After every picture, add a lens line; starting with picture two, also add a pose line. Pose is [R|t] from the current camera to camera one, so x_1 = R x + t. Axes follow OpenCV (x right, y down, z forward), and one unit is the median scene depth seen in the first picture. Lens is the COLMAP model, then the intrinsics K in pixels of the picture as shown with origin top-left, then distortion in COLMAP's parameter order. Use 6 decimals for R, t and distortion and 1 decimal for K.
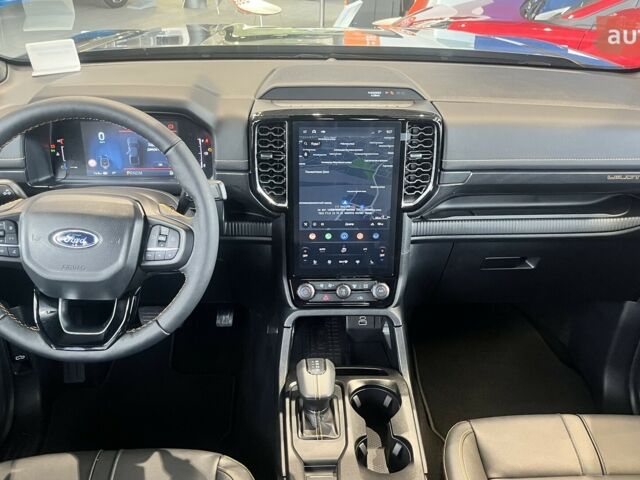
lens RADIAL K [[608.0, 0, 320.0], [0, 608.0, 240.0], [0, 0, 1]] dist [0.136098, -0.271082]
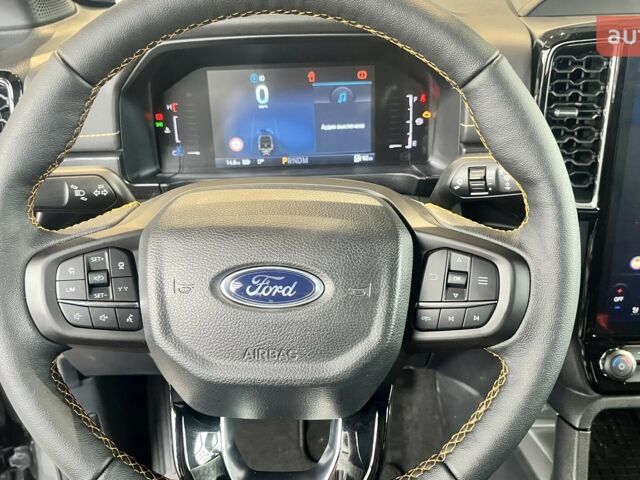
lens RADIAL K [[608.2, 0, 320.0], [0, 608.2, 240.0], [0, 0, 1]] dist [-0.004570, -0.002494]
pose [[0.999343, -0.027295, -0.023845, -0.336802], [0.026482, 0.999079, -0.033773, -0.018561], [0.024745, 0.033120, 0.999145, 0.550618]]
